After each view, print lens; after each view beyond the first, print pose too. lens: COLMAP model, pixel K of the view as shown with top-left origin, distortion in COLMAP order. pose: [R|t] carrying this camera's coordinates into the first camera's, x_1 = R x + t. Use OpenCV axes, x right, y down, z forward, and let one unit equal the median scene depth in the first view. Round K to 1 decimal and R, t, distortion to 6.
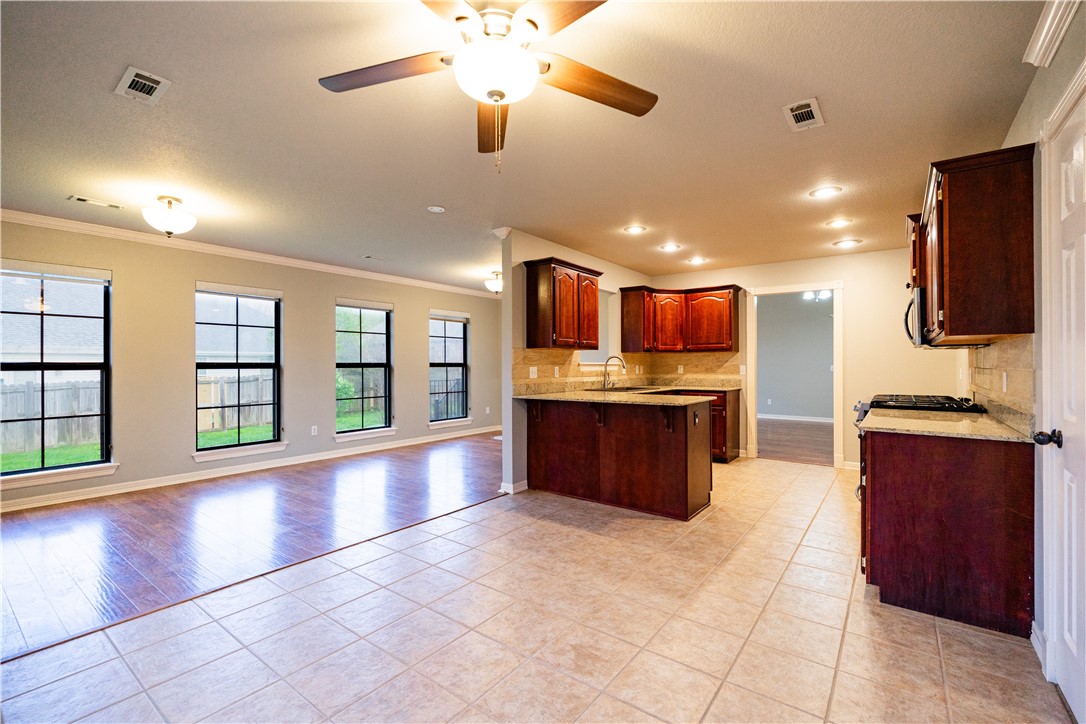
lens RADIAL K [[477.5, 0, 543.0], [0, 477.5, 362.0], [0, 0, 1]] dist [-0.000894, 0.000005]
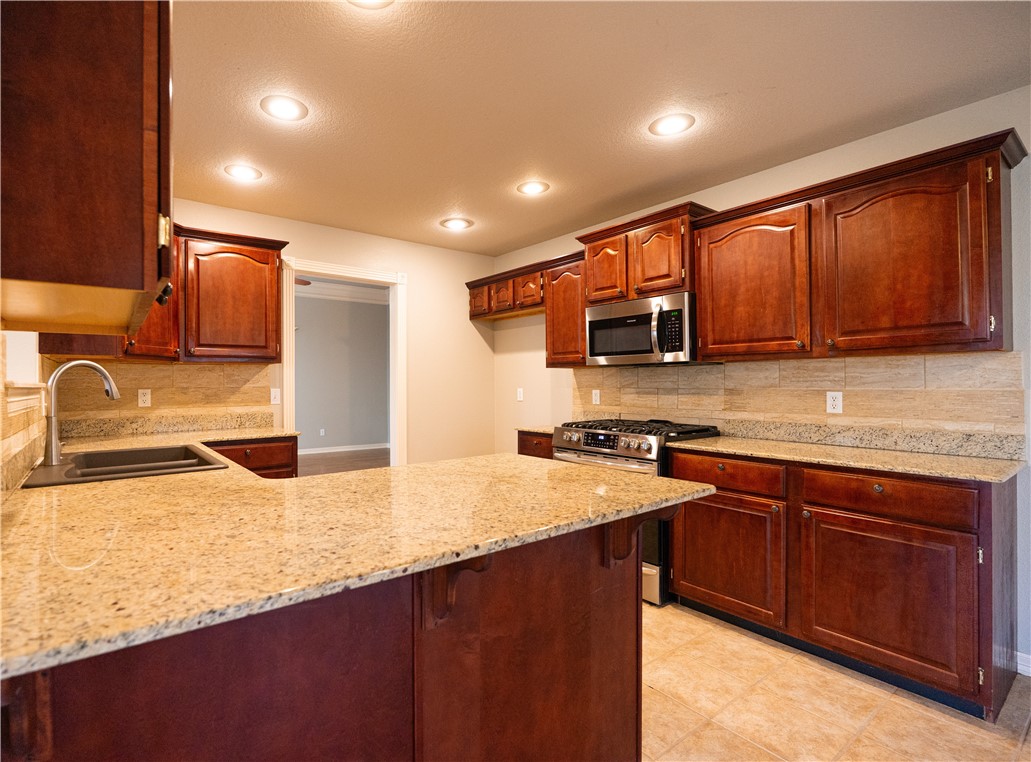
lens RADIAL K [[520.6, 0, 515.5], [0, 520.6, 381.0], [0, 0, 1]] dist [-0.000589, -0.000058]
pose [[0.297858, 0.002368, 0.954607, -0.105777], [-0.000413, 0.999997, -0.002352, -0.000019], [-0.954610, 0.000307, 0.297858, 0.652760]]
